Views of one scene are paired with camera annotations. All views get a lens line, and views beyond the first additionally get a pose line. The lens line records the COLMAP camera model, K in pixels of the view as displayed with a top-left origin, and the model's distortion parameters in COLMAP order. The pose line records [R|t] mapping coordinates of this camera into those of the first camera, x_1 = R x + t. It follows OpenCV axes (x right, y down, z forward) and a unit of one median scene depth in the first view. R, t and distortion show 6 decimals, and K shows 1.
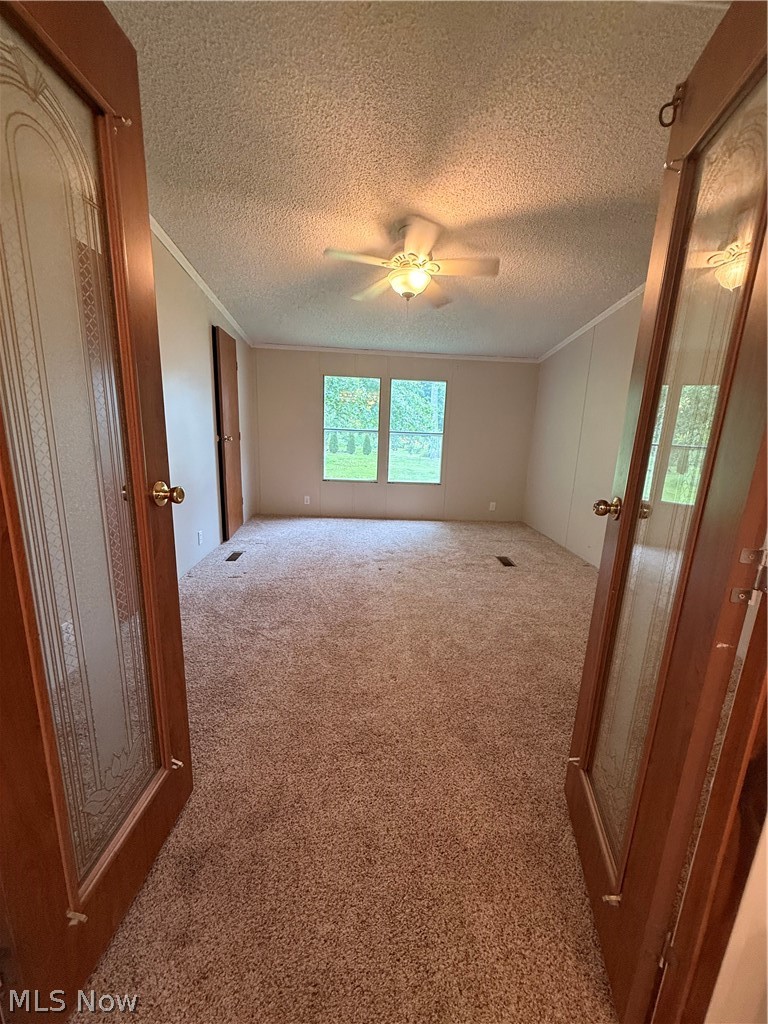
lens RADIAL K [[415.3, 0, 396.7], [0, 415.3, 510.7], [0, 0, 1]] dist [-0.000991, -0.000174]
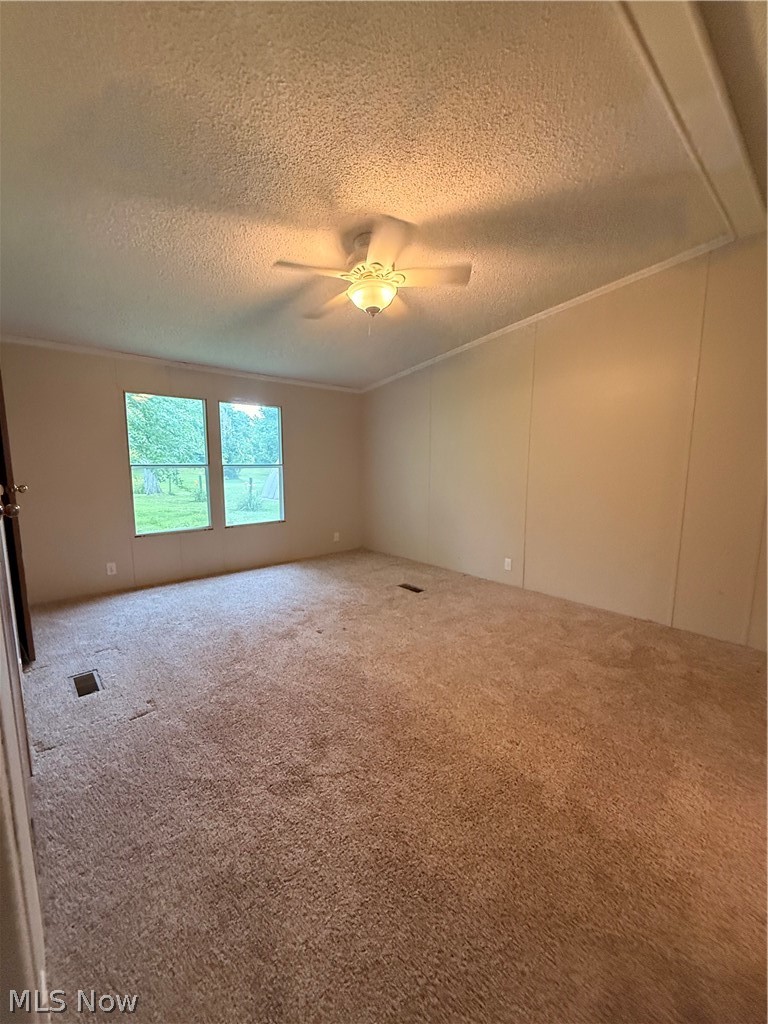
lens RADIAL K [[415.3, 0, 396.7], [0, 415.3, 510.7], [0, 0, 1]] dist [-0.000991, -0.000174]
pose [[0.776005, -0.113835, 0.620369, -0.347391], [0.153881, 0.988026, -0.011188, -0.053111], [-0.611668, 0.104145, 0.784230, 0.214291]]
